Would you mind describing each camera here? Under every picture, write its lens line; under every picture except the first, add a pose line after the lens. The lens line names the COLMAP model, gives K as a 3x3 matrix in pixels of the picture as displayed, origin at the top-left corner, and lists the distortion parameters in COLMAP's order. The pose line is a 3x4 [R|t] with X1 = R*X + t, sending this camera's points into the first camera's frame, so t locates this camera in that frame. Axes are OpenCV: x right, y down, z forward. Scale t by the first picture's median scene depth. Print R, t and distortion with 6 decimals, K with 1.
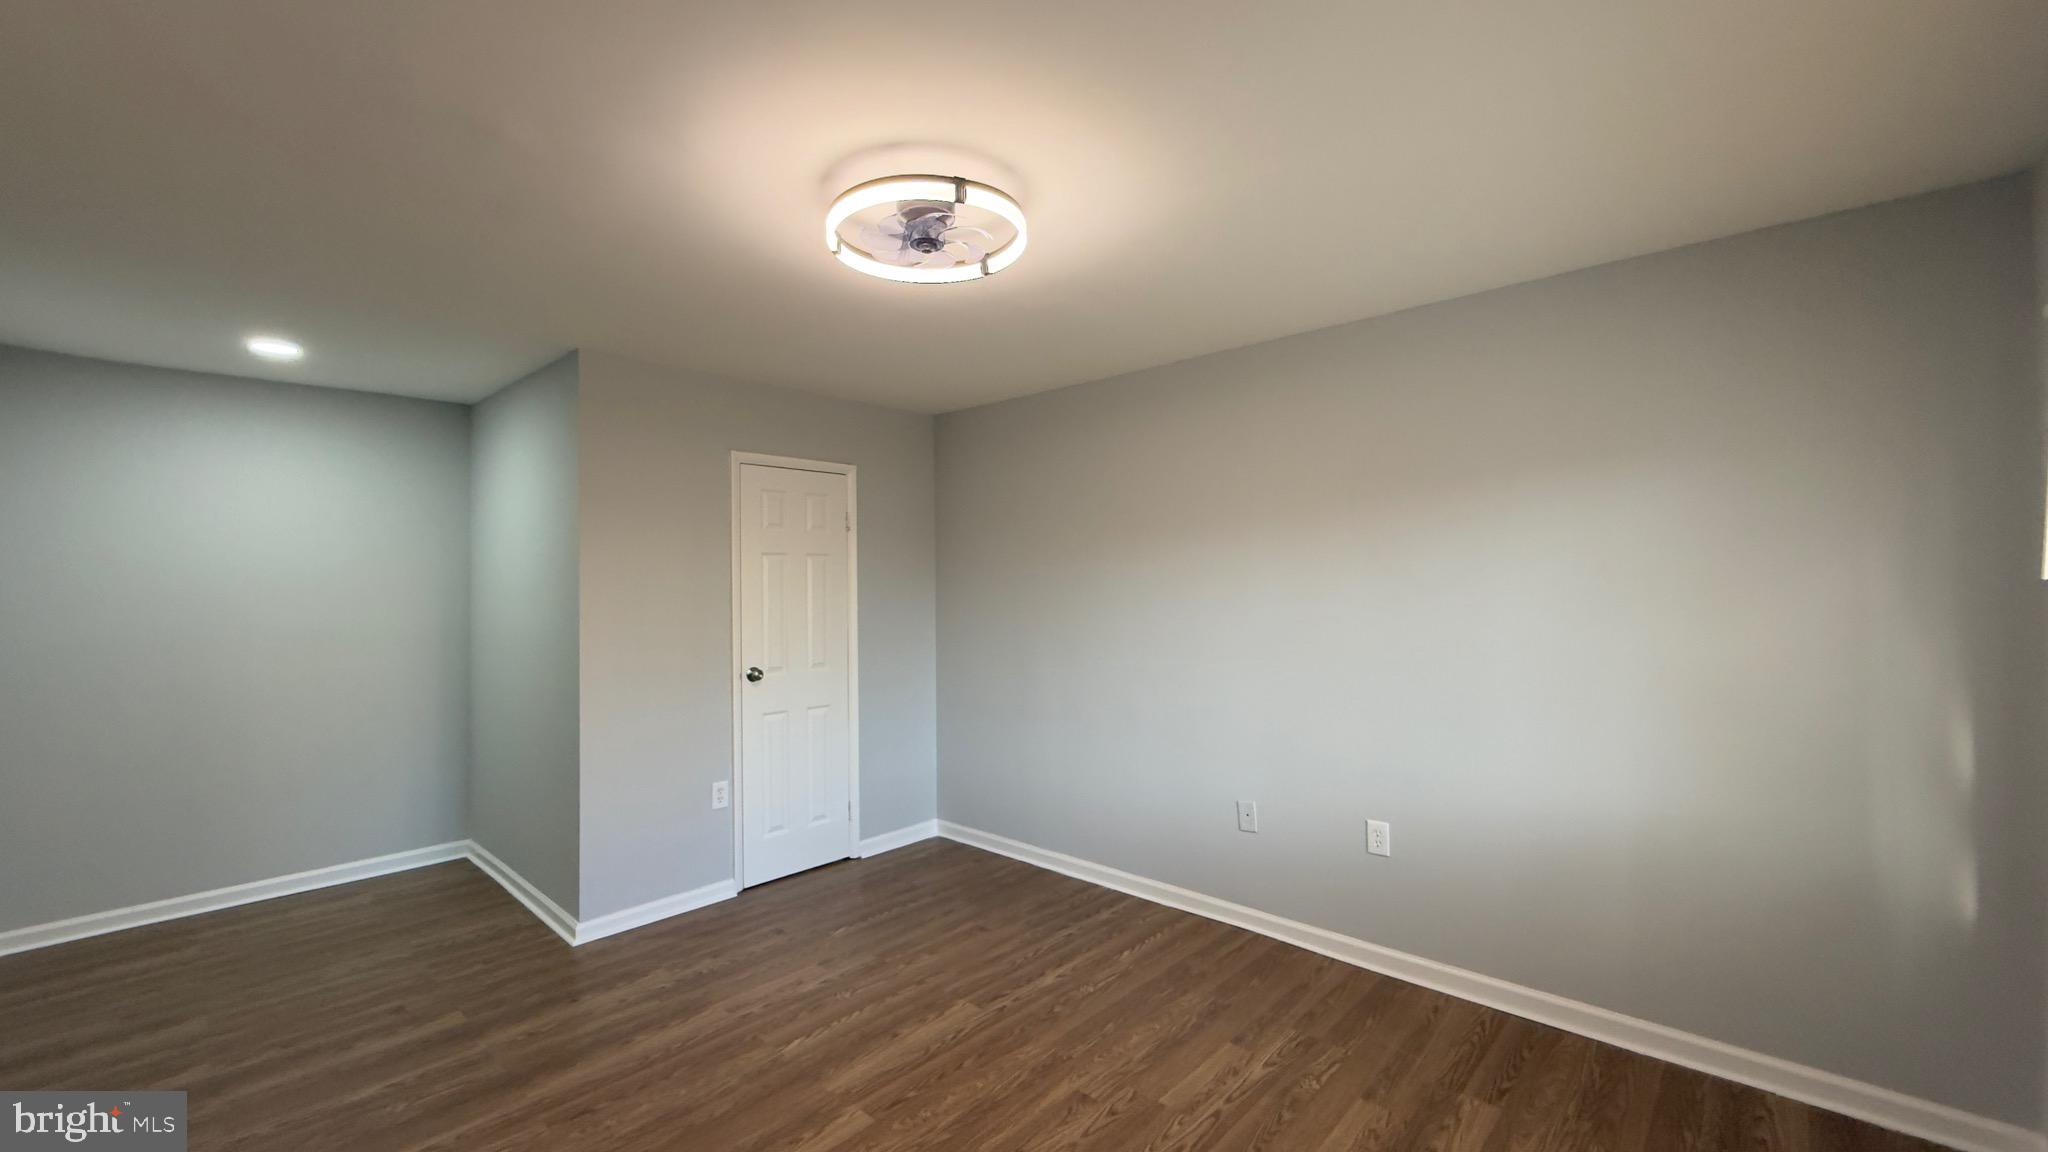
lens RADIAL K [[814.5, 0, 1019.7], [0, 814.5, 577.2], [0, 0, 1]] dist [-0.000555, 0.000190]
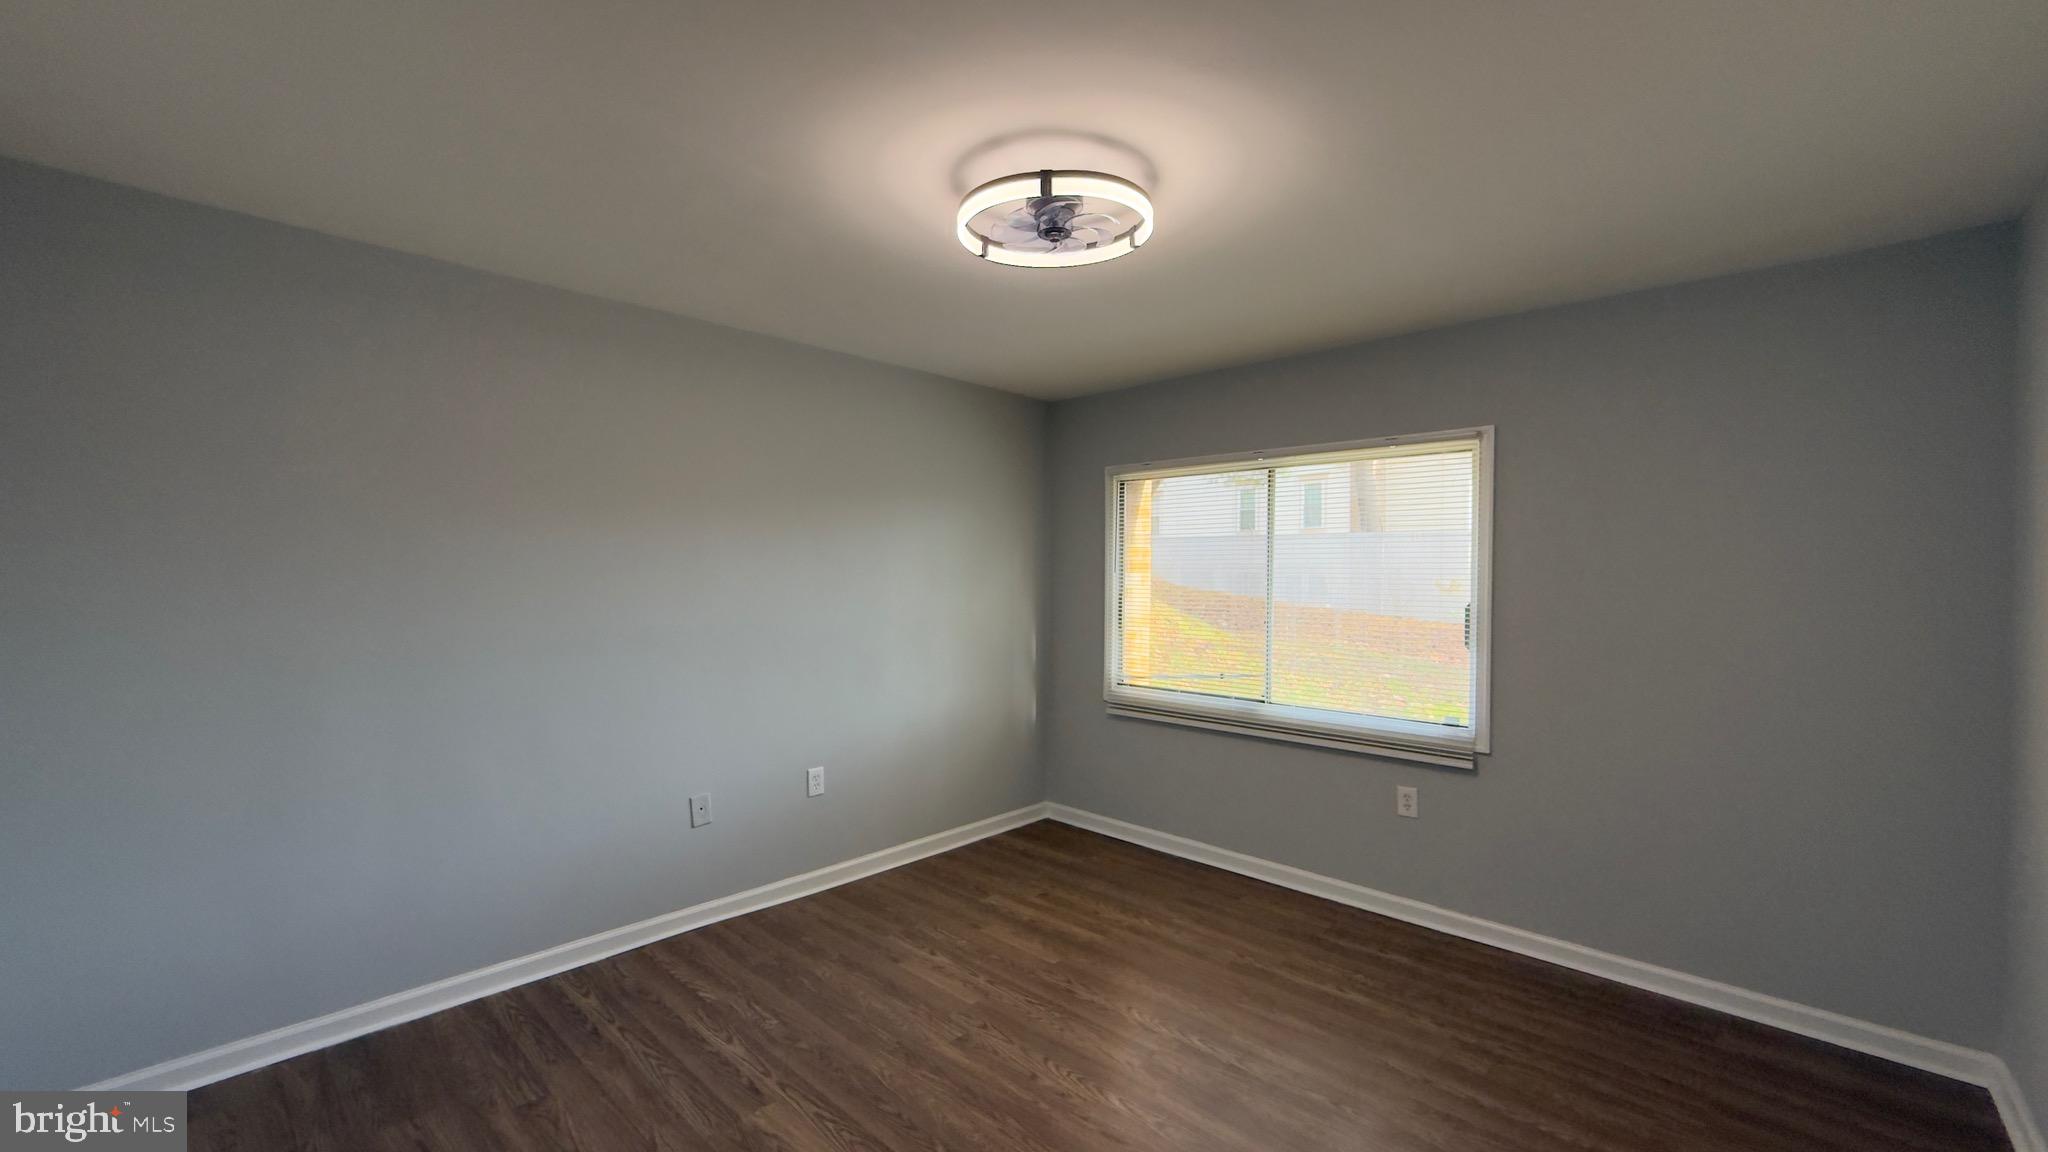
lens RADIAL K [[814.5, 0, 1019.7], [0, 814.5, 577.2], [0, 0, 1]] dist [-0.000555, 0.000190]
pose [[0.006770, 0.006944, 0.999953, -0.865115], [-0.015741, 0.999853, -0.006836, 0.026458], [-0.999853, -0.015694, 0.006878, 0.793966]]
